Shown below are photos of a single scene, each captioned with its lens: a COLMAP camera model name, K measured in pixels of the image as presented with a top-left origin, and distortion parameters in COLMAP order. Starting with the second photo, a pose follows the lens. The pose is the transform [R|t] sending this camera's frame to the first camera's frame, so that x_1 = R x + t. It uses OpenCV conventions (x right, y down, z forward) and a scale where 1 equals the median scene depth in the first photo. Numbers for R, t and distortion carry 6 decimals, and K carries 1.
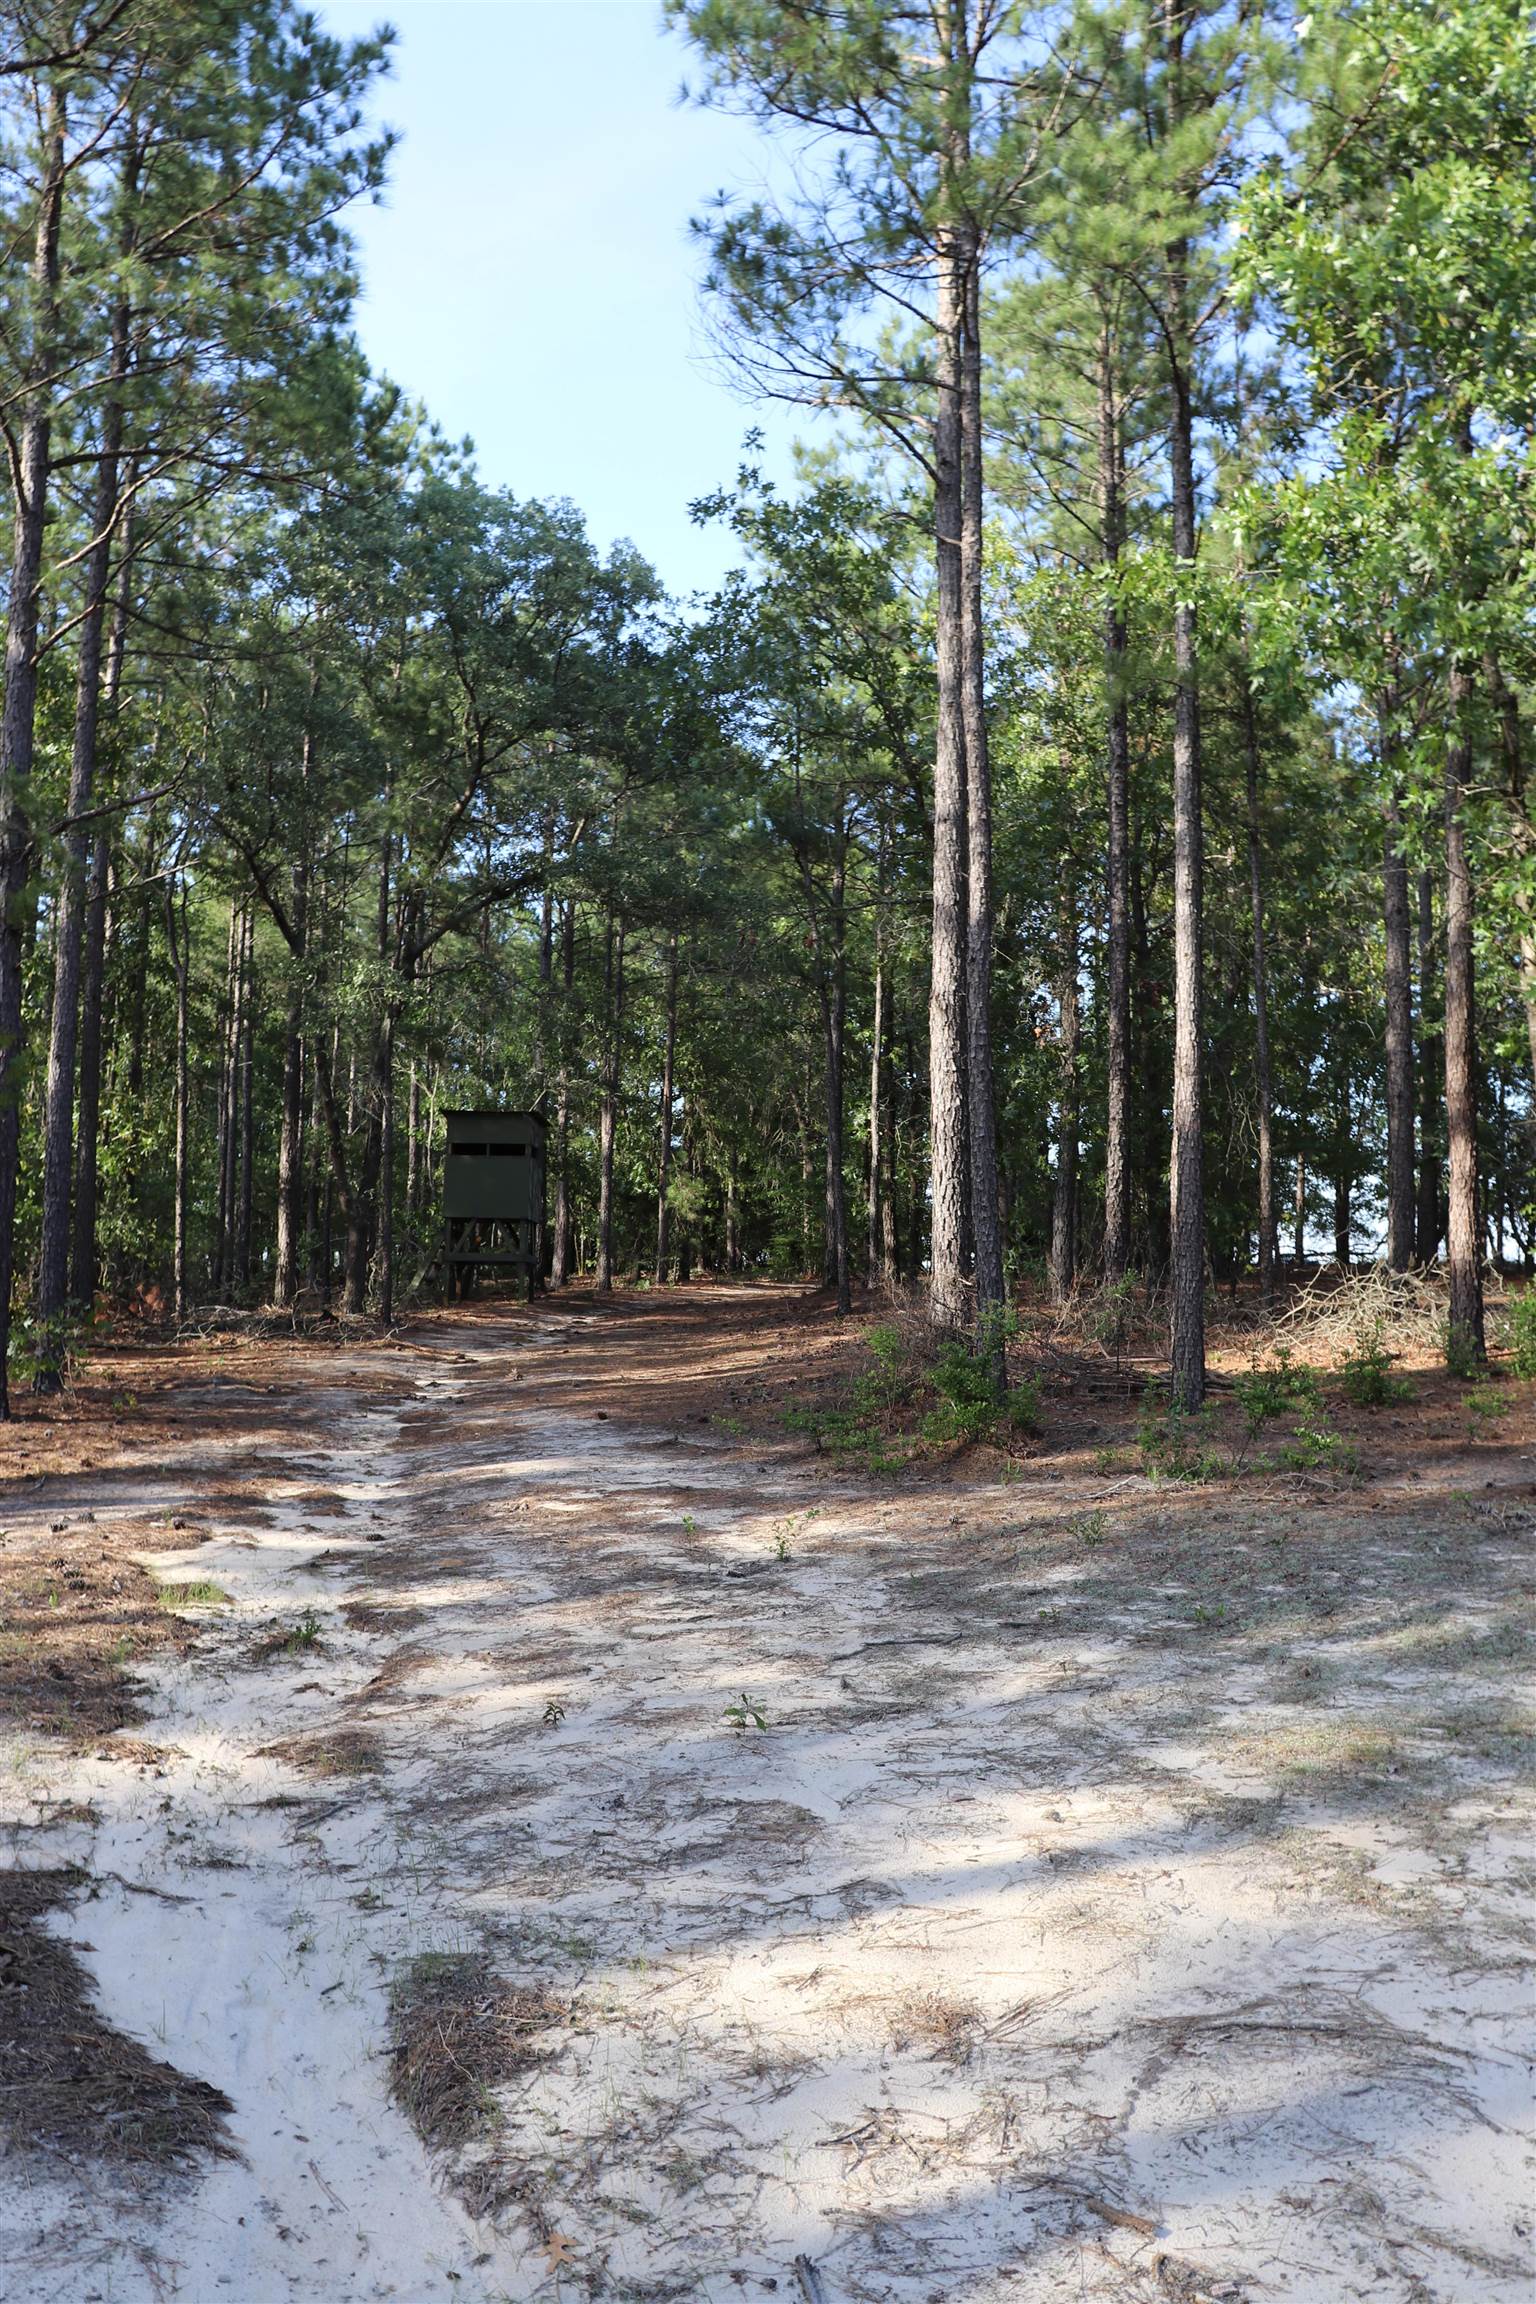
lens RADIAL K [[1886.4, 0, 748.0], [0, 1886.4, 1157.3], [0, 0, 1]] dist [-0.181068, 0.160879]
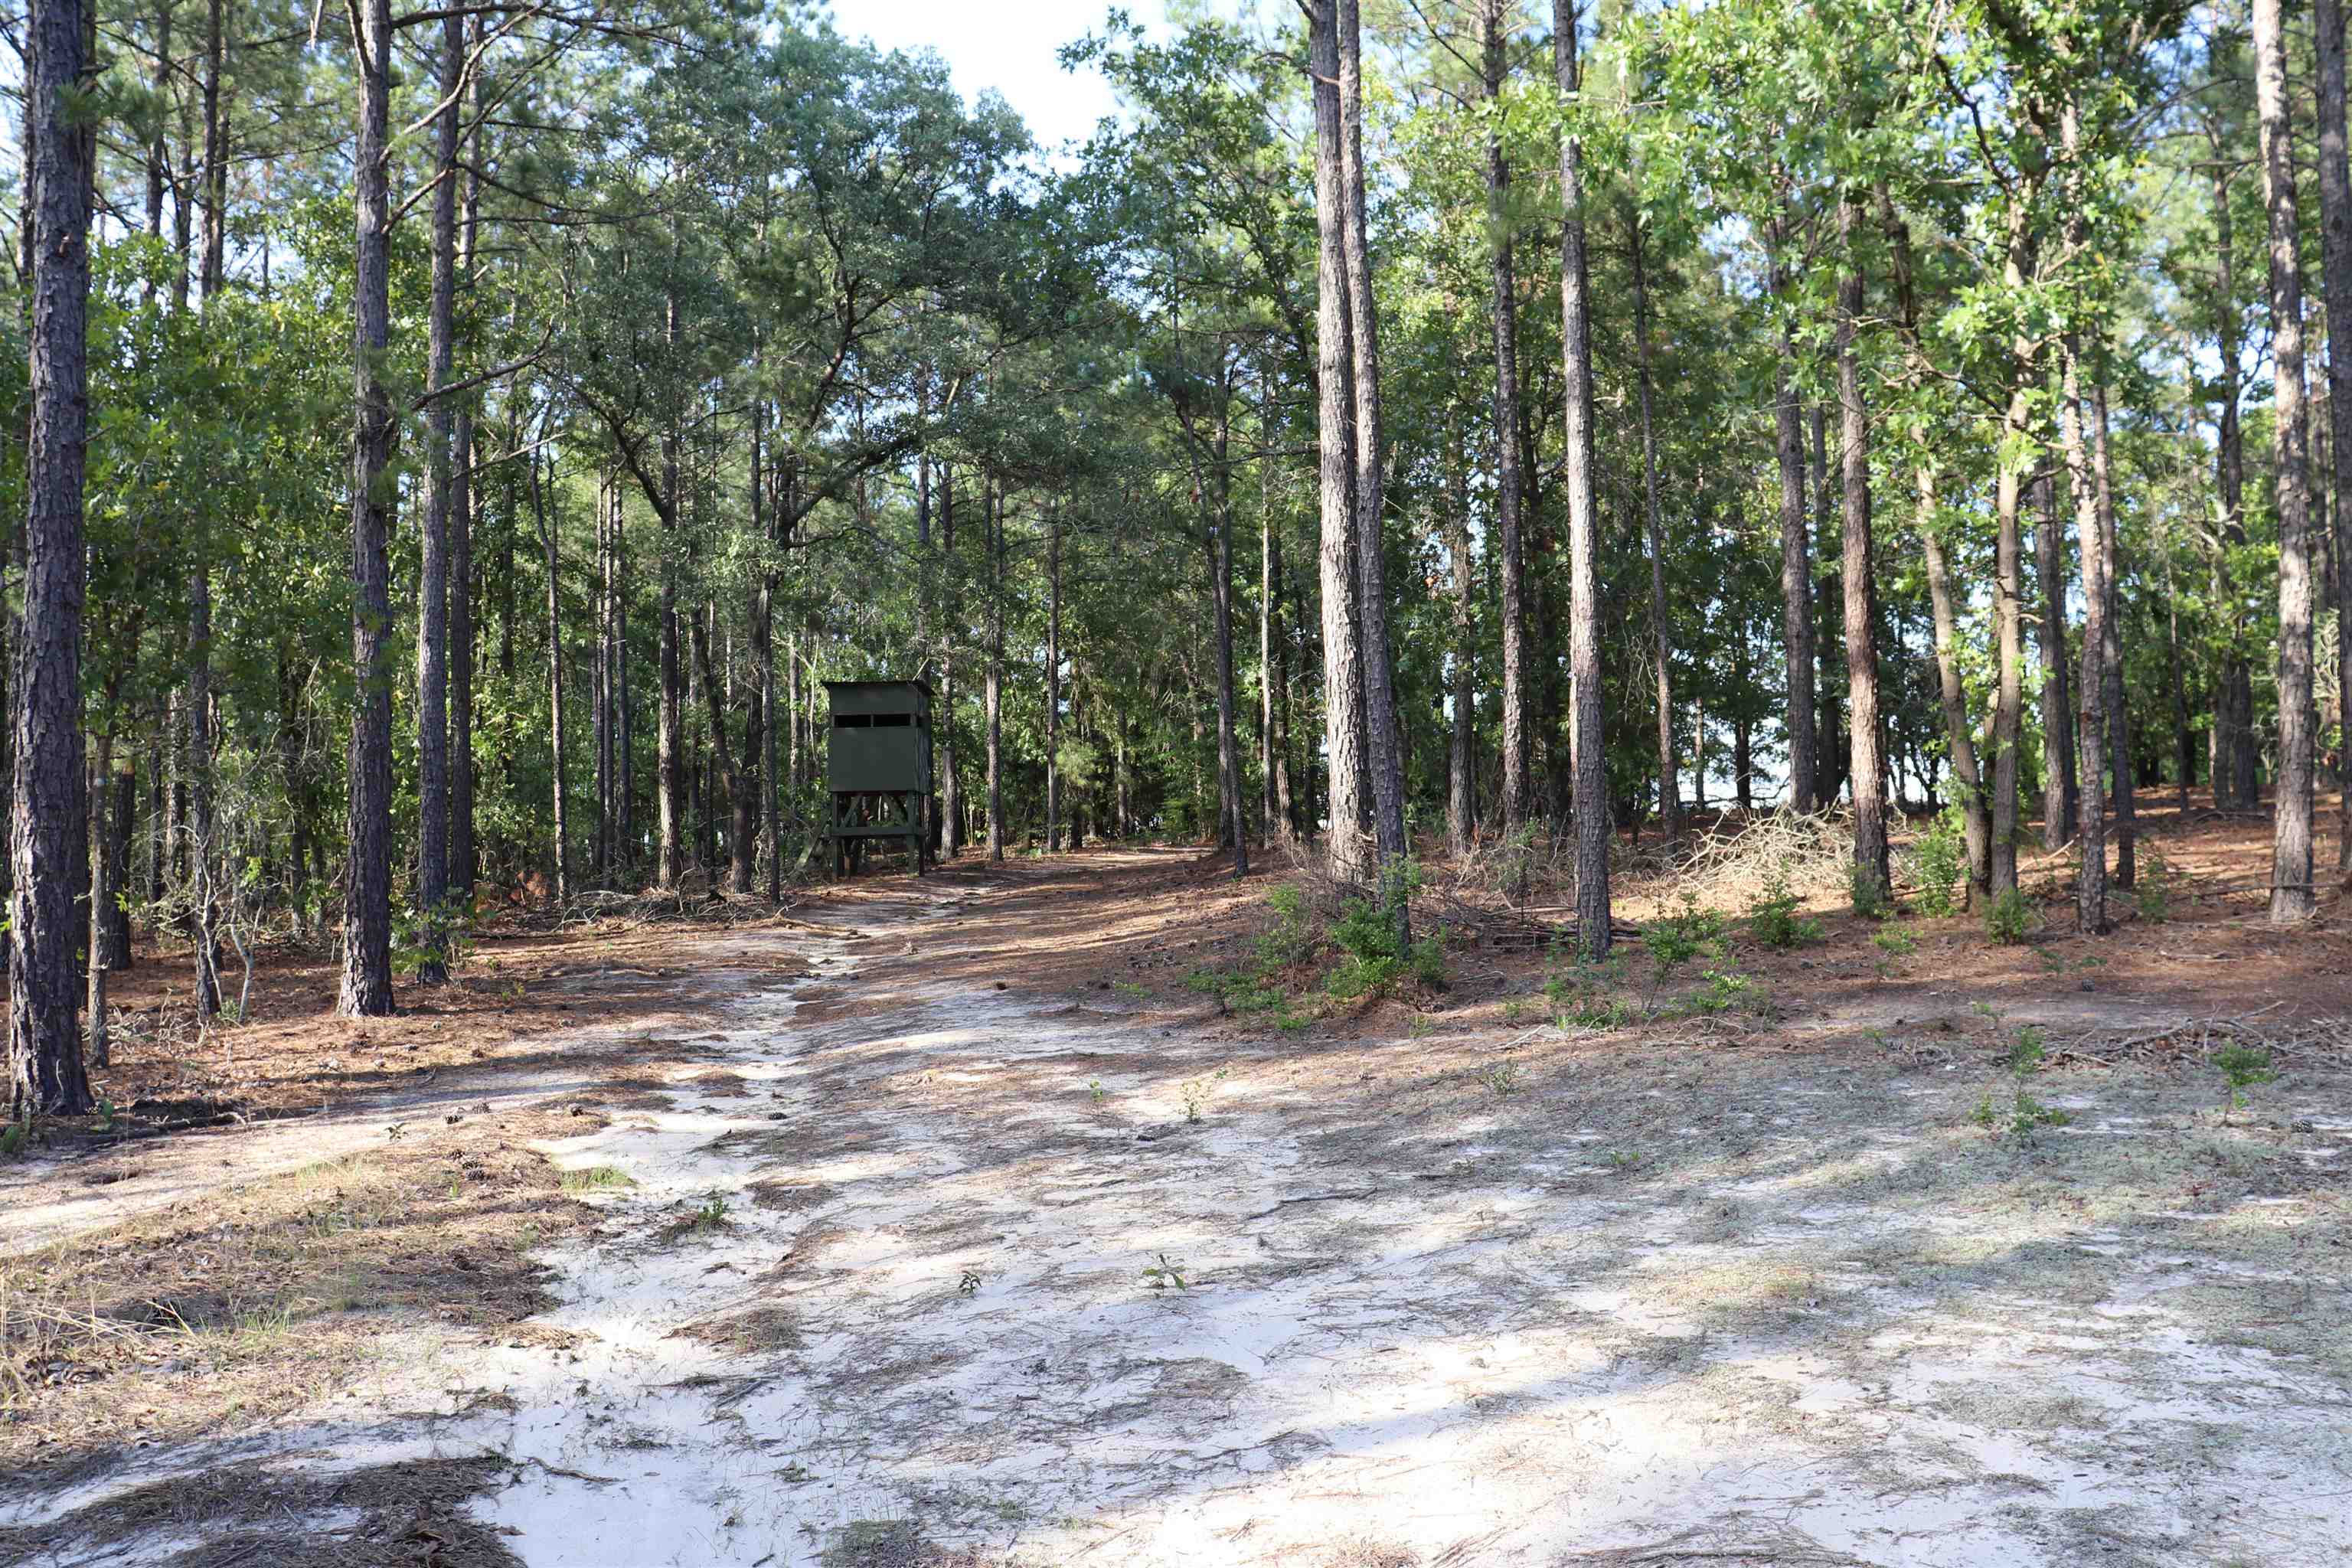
lens RADIAL K [[1925.7, 0, 1195.4], [0, 1925.7, 789.5], [0, 0, 1]] dist [-0.182582, 0.167310]
pose [[0.998984, -0.034095, 0.029465, -0.001608], [0.033011, 0.998787, 0.036538, 0.001276], [-0.030675, -0.035528, 0.998898, -0.001948]]
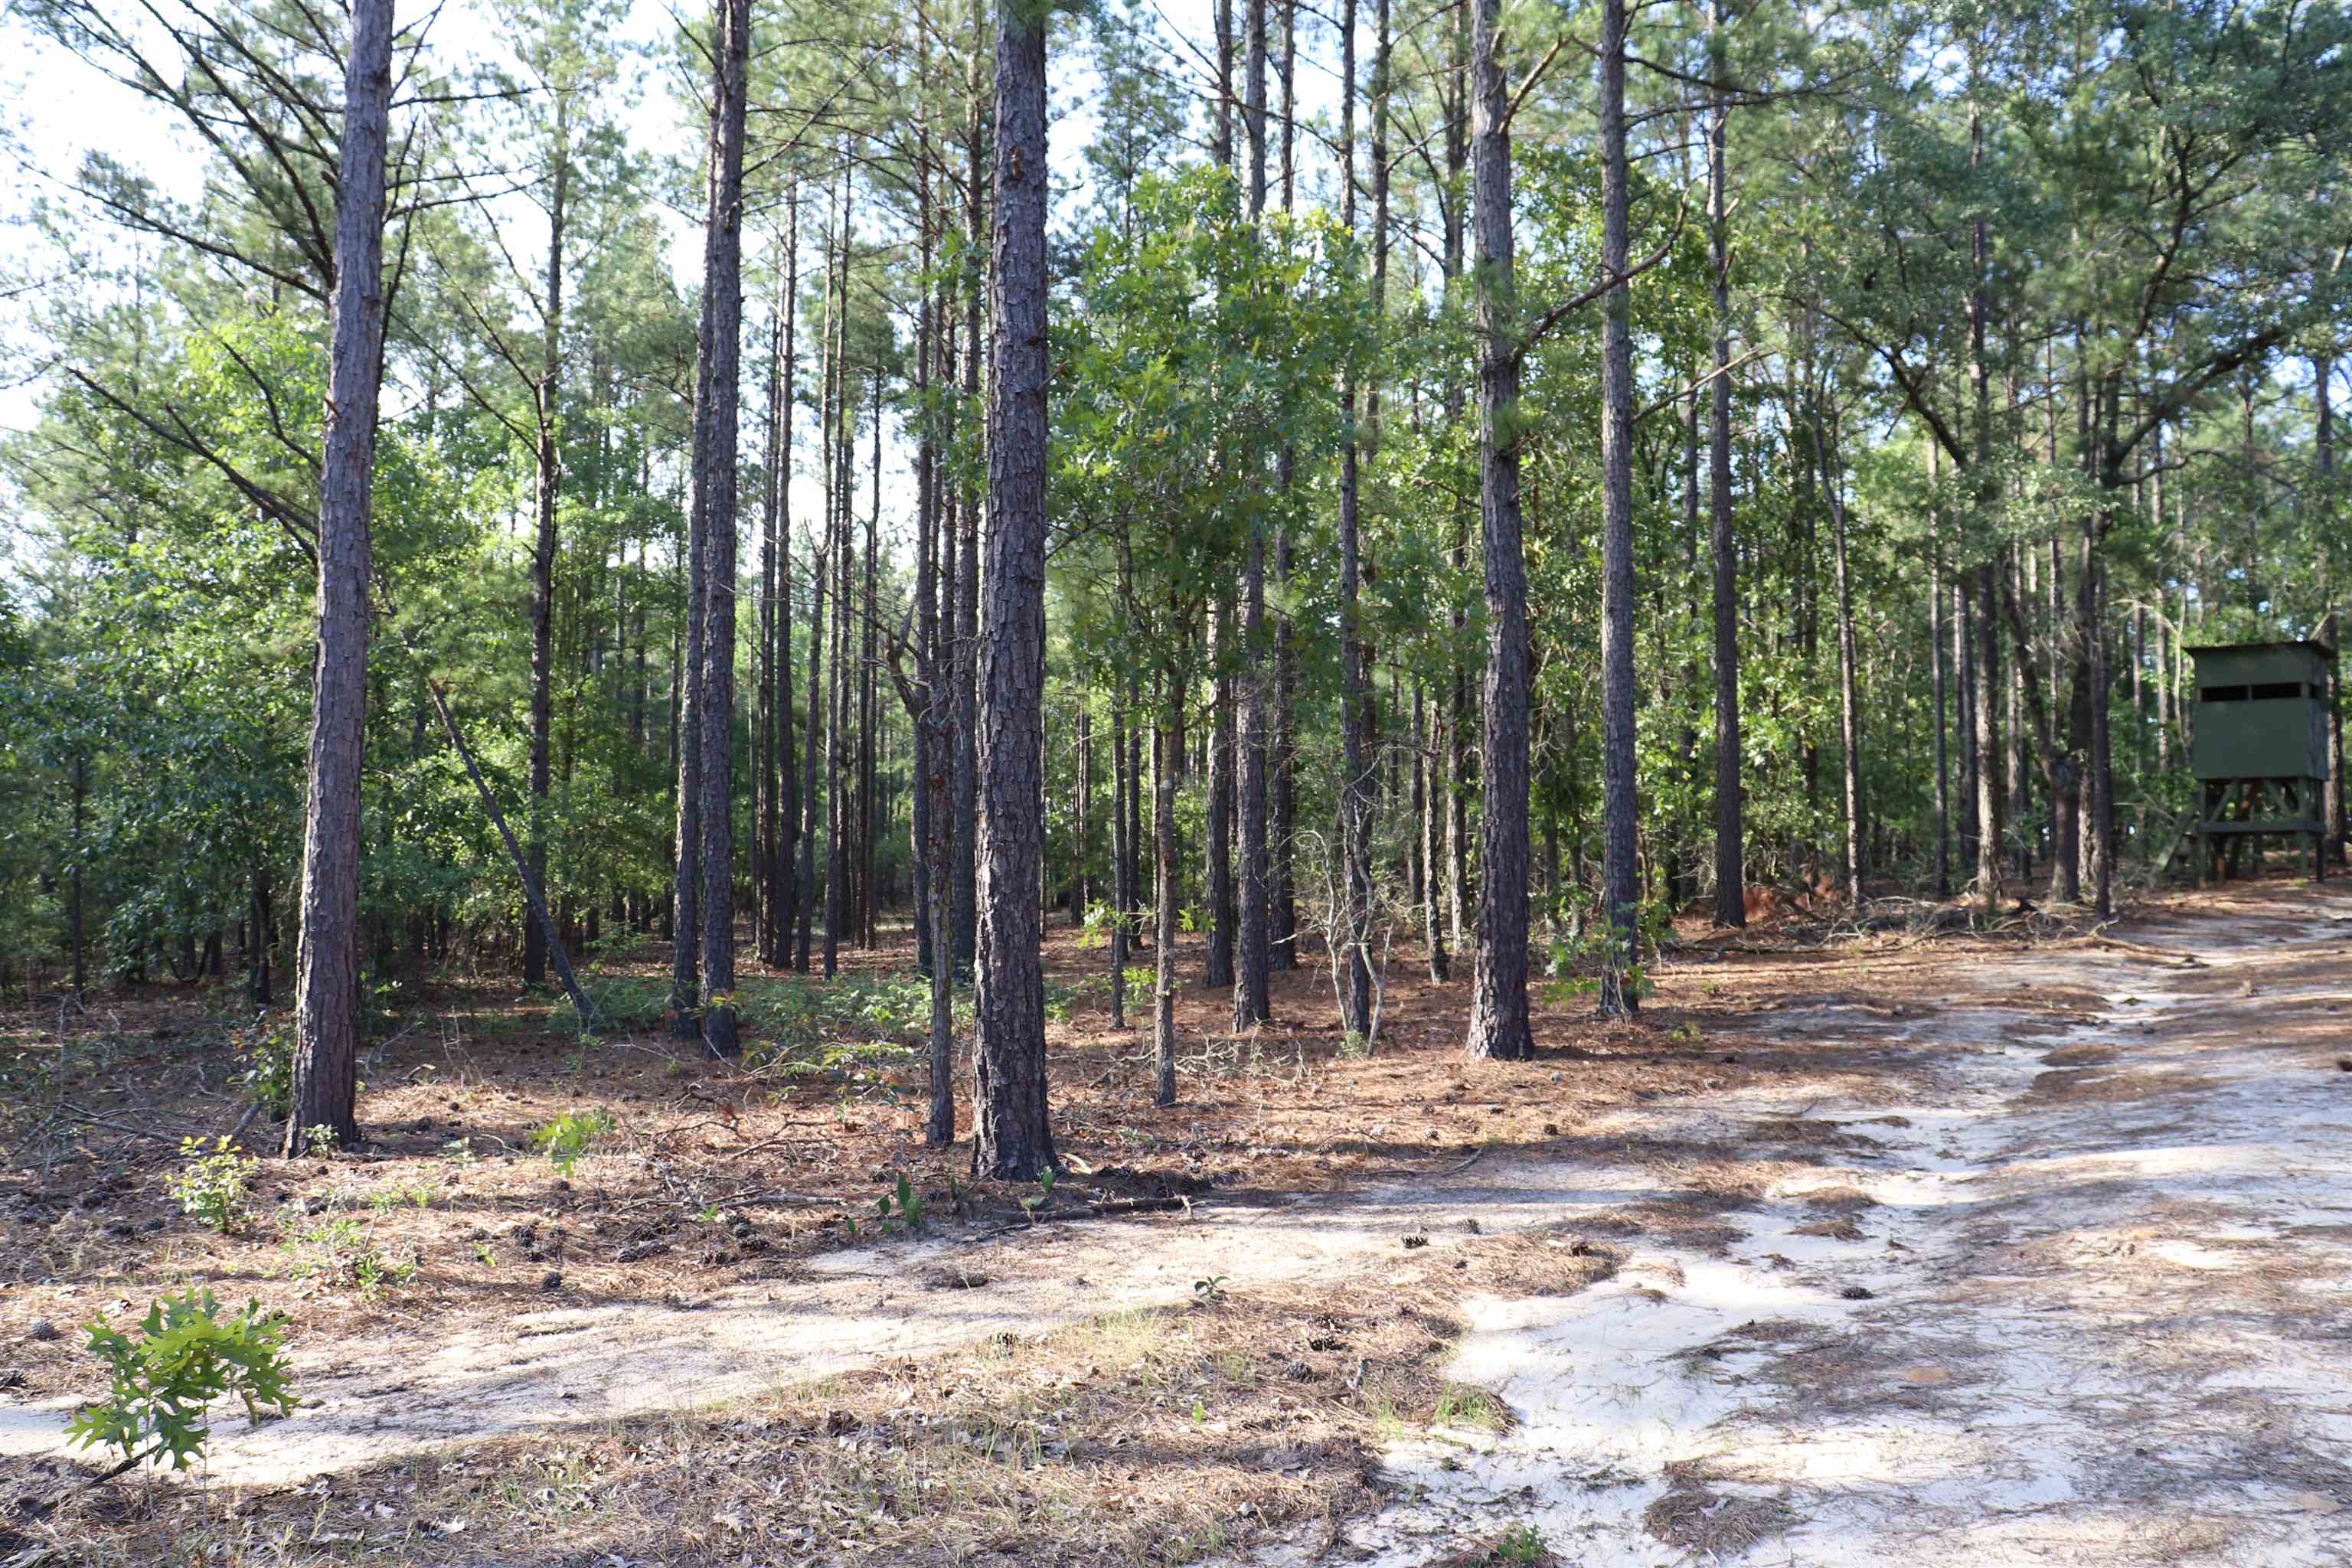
lens RADIAL K [[1925.7, 0, 1195.4], [0, 1925.7, 789.5], [0, 0, 1]] dist [-0.182582, 0.167310]
pose [[0.773673, -0.044898, -0.631992, 0.017457], [0.062872, 0.998003, 0.006068, 0.007793], [0.630458, -0.044429, 0.774951, 0.186912]]
